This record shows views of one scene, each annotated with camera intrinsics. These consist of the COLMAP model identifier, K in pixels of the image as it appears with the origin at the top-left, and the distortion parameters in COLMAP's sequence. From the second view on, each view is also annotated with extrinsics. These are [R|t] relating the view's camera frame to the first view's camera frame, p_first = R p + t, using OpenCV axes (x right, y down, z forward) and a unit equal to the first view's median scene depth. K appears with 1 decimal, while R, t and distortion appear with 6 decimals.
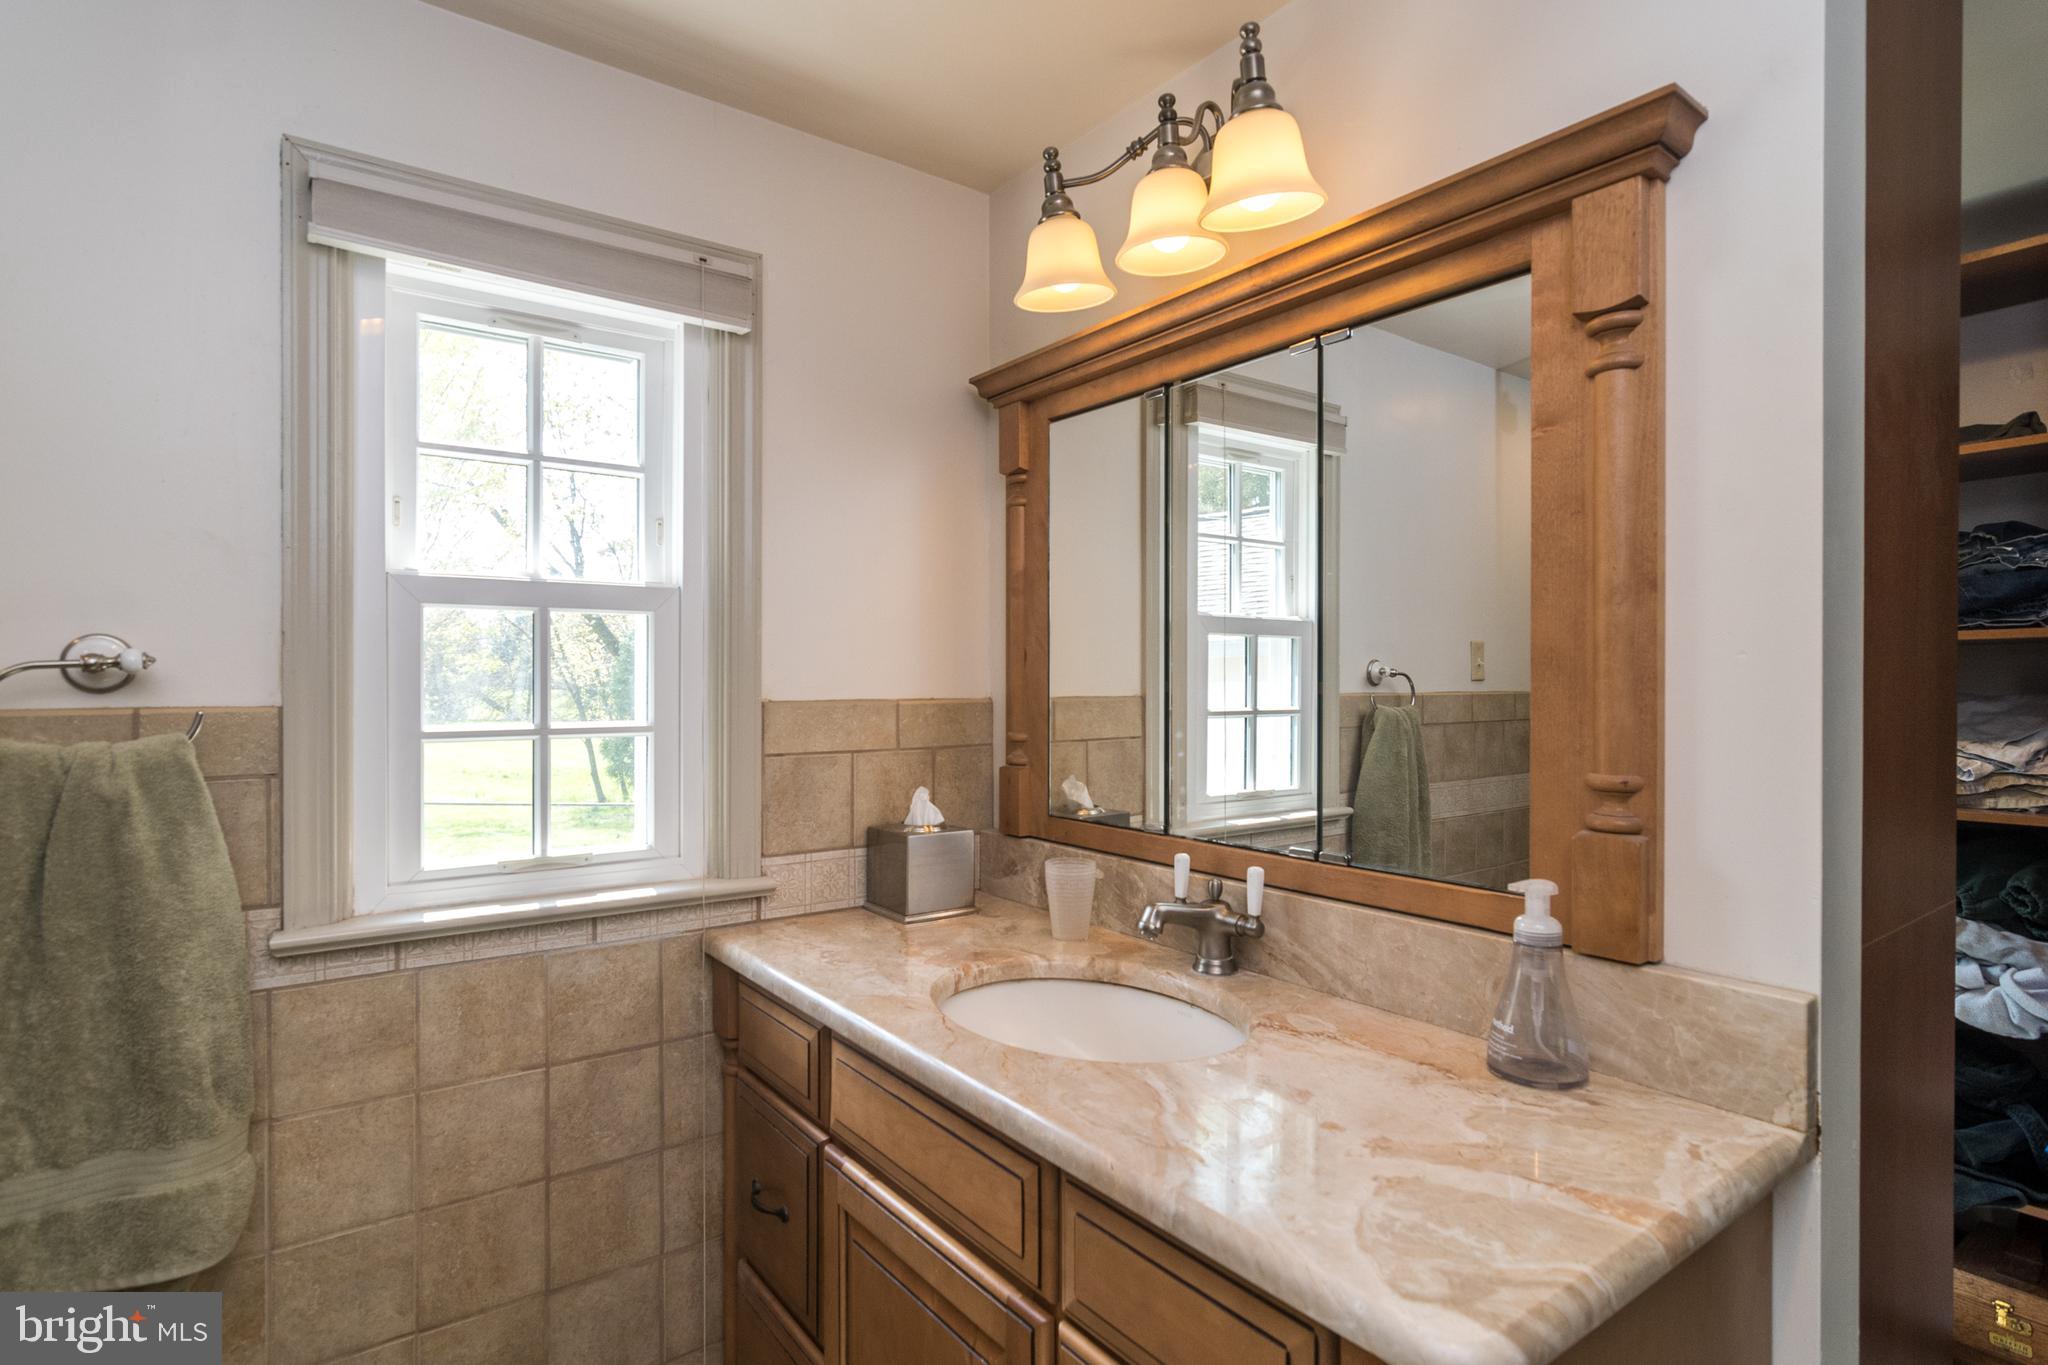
lens RADIAL K [[1007.1, 0, 1030.3], [0, 1007.1, 686.0], [0, 0, 1]] dist [-0.001702, 0.000717]
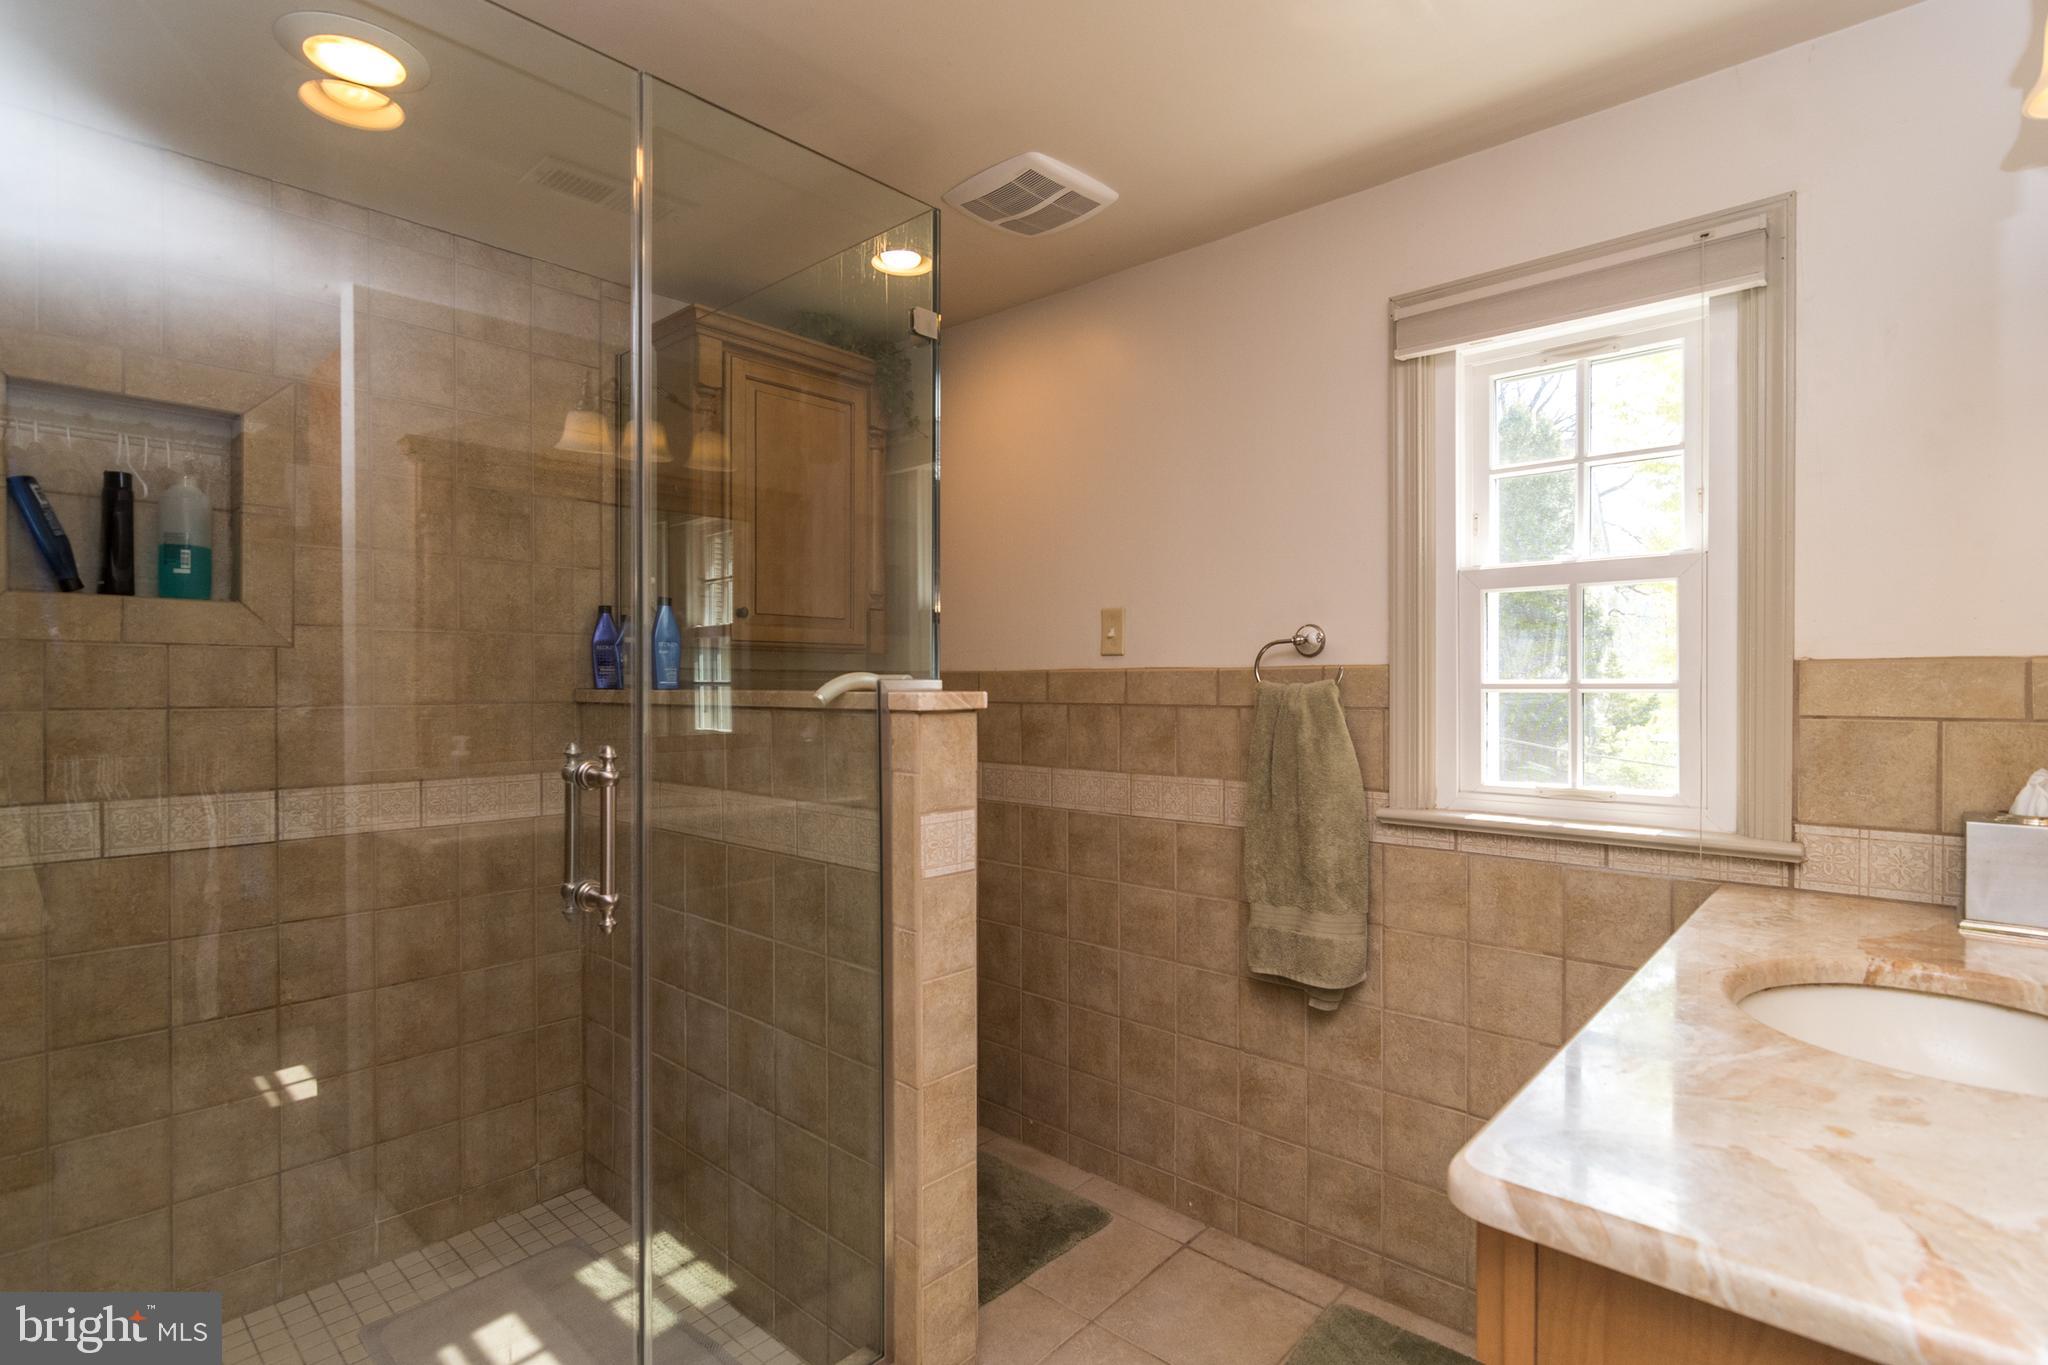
lens RADIAL K [[1007.1, 0, 1039.4], [0, 1007.1, 680.7], [0, 0, 1]] dist [-0.001702, 0.000717]
pose [[0.229632, 0.001468, -0.973277, 0.571018], [0.003631, 0.999991, 0.002365, 0.034744], [0.973271, -0.004077, 0.229624, 0.096211]]
